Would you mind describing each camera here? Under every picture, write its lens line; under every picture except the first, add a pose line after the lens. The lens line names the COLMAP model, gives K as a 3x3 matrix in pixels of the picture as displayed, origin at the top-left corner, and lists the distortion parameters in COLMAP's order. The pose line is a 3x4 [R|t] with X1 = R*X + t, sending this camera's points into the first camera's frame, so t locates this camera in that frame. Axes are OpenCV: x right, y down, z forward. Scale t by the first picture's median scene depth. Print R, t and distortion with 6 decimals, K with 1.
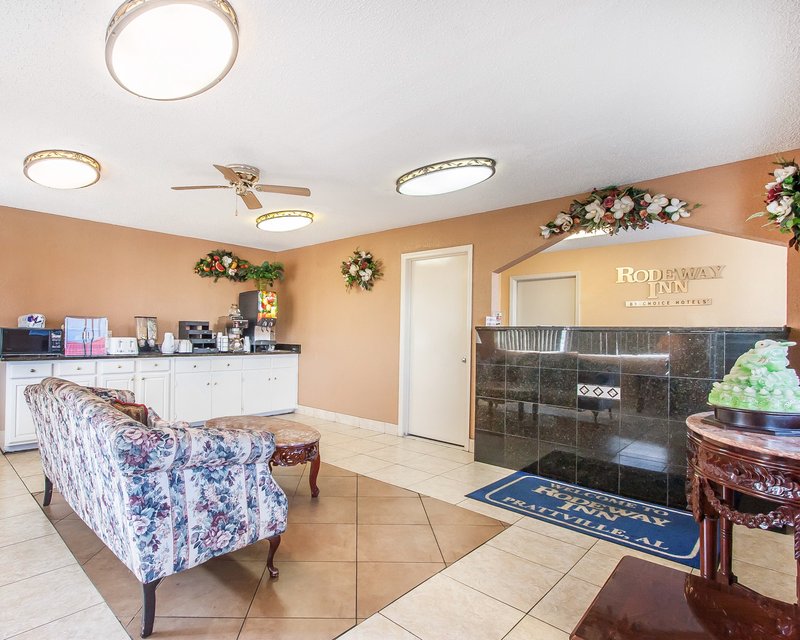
lens RADIAL K [[451.4, 0, 385.5], [0, 451.4, 335.0], [0, 0, 1]] dist [-0.006330, 0.000368]
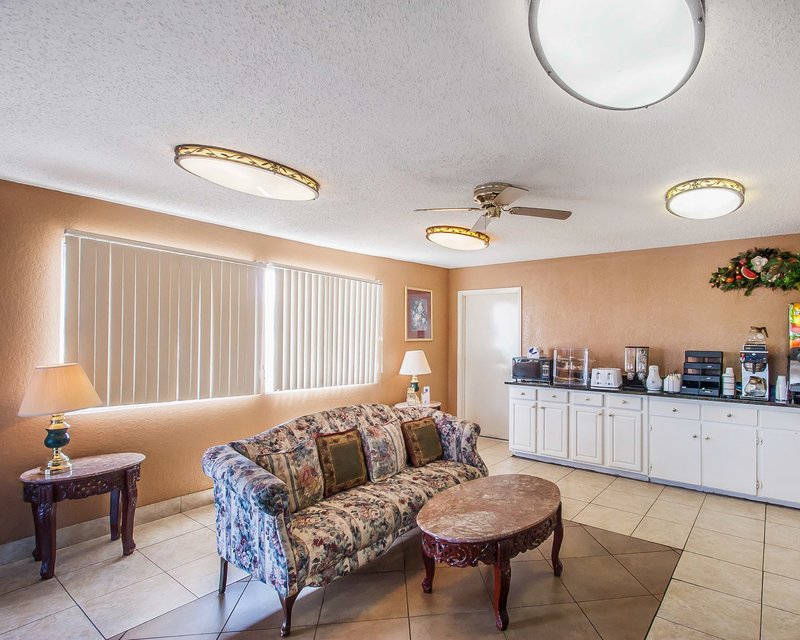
lens RADIAL K [[450.1, 0, 424.0], [0, 450.1, 318.8], [0, 0, 1]] dist [-0.005091, -0.000527]
pose [[0.071809, -0.041988, -0.996534, 0.412568], [-0.006444, 0.999073, -0.042559, -0.067421], [0.997398, 0.009478, 0.071472, 0.631278]]
